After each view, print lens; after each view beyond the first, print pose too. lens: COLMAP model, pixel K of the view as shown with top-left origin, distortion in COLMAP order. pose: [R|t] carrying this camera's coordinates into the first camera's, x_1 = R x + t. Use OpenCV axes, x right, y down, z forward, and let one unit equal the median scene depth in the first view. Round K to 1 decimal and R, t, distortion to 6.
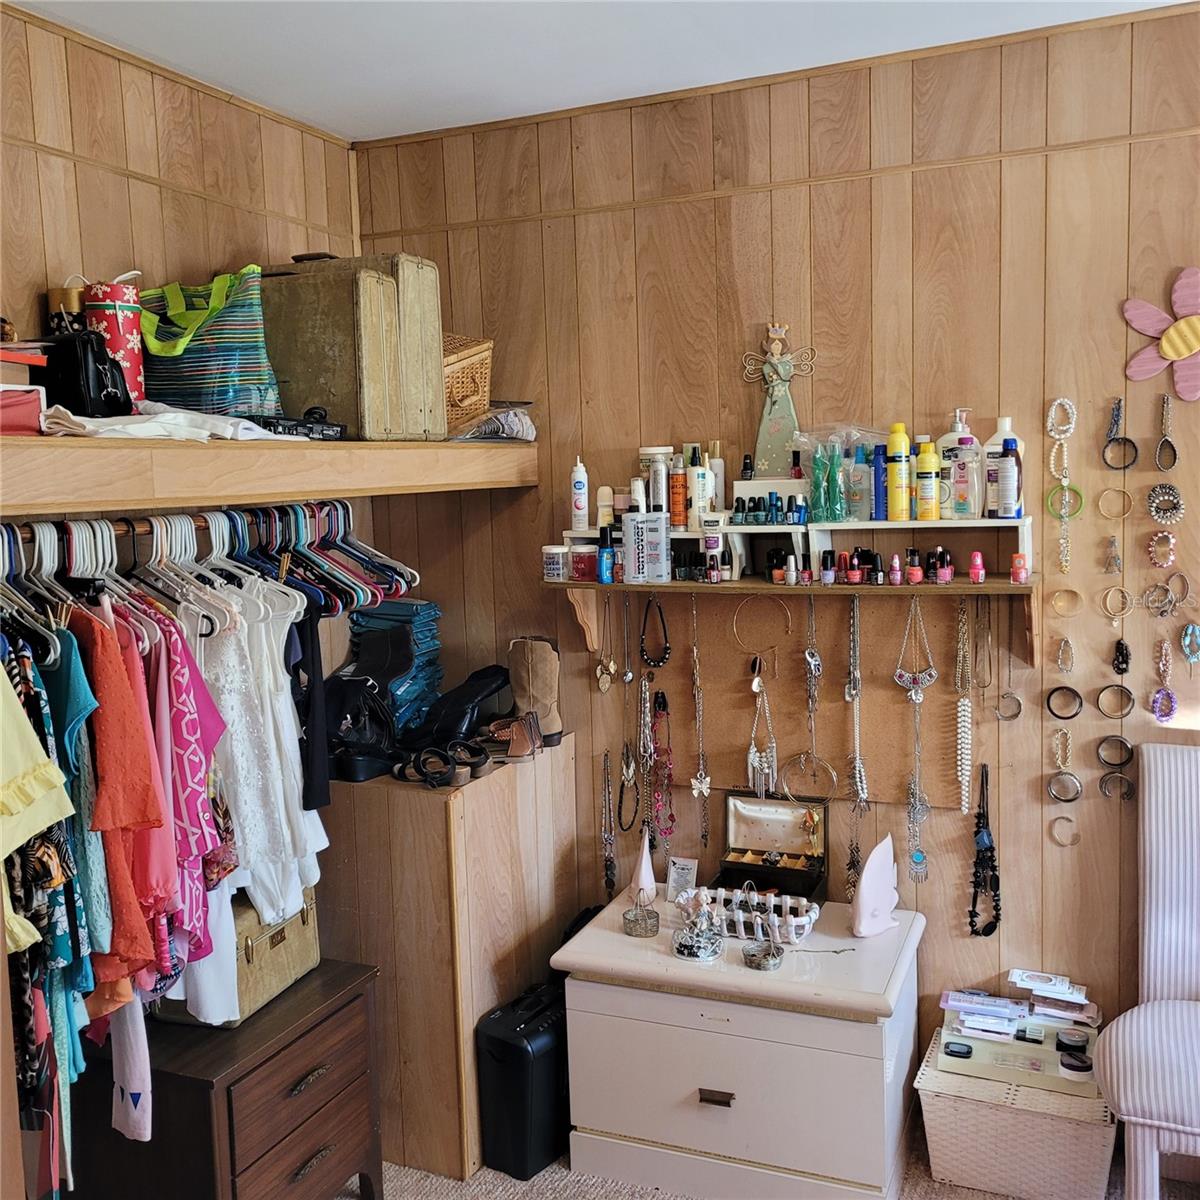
lens RADIAL K [[1215.6, 0, 605.6], [0, 1215.6, 593.0], [0, 0, 1]] dist [0.042032, 0.000000]
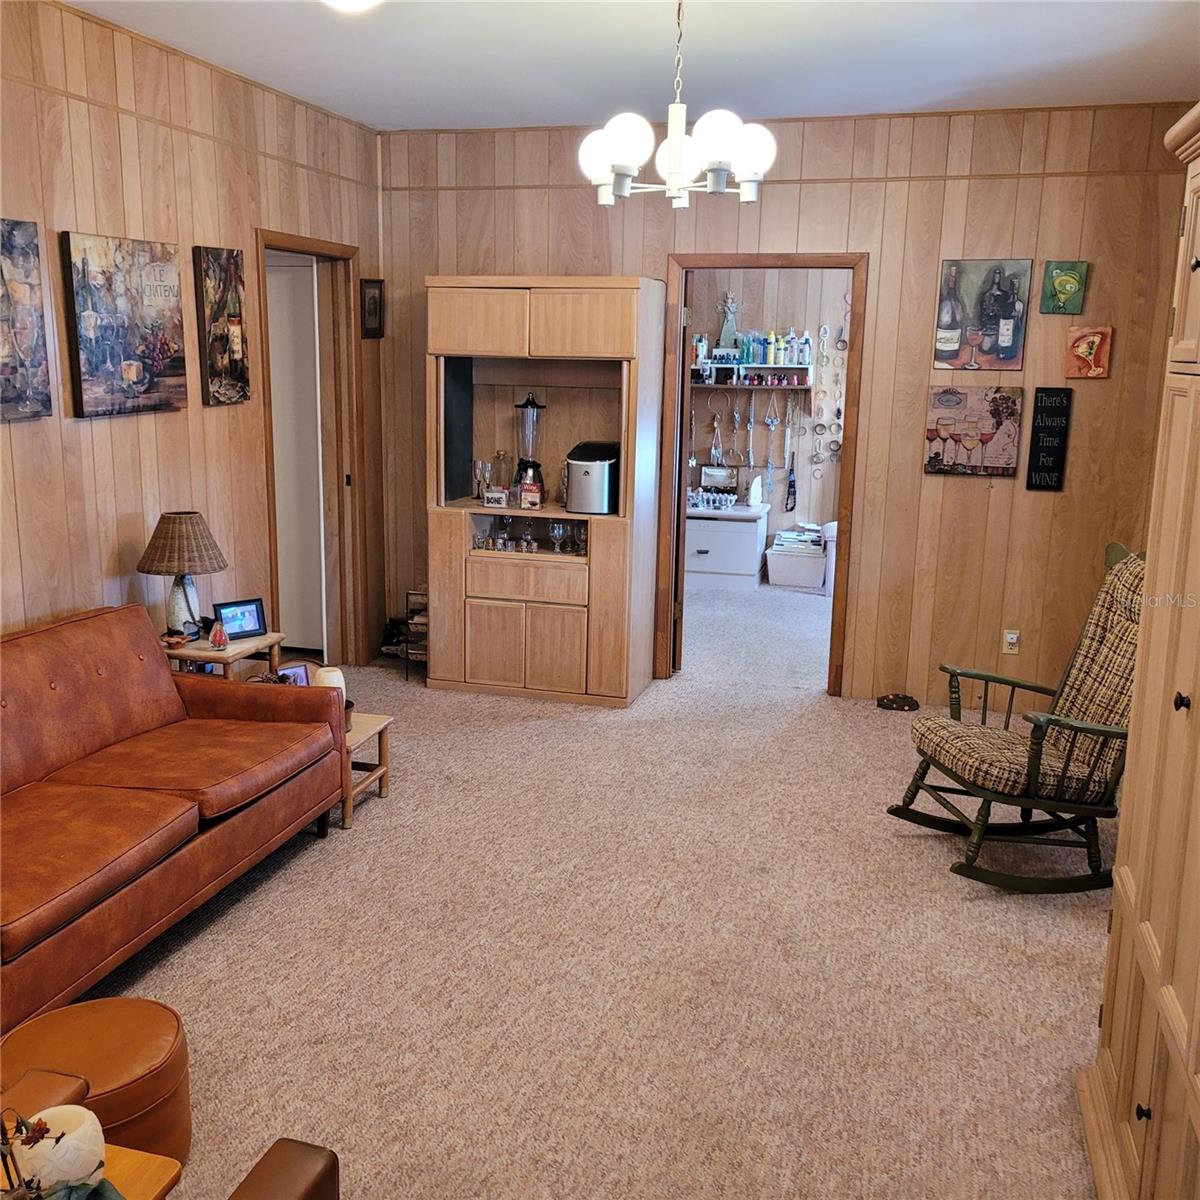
lens RADIAL K [[1215.6, 0, 593.5], [0, 1215.6, 599.9], [0, 0, 1]] dist [0.042032, 0.000000]
pose [[0.990437, 0.022313, 0.136150, -0.559707], [-0.035551, 0.994786, 0.095588, 0.235096], [-0.133307, -0.099514, 0.986066, -1.867818]]
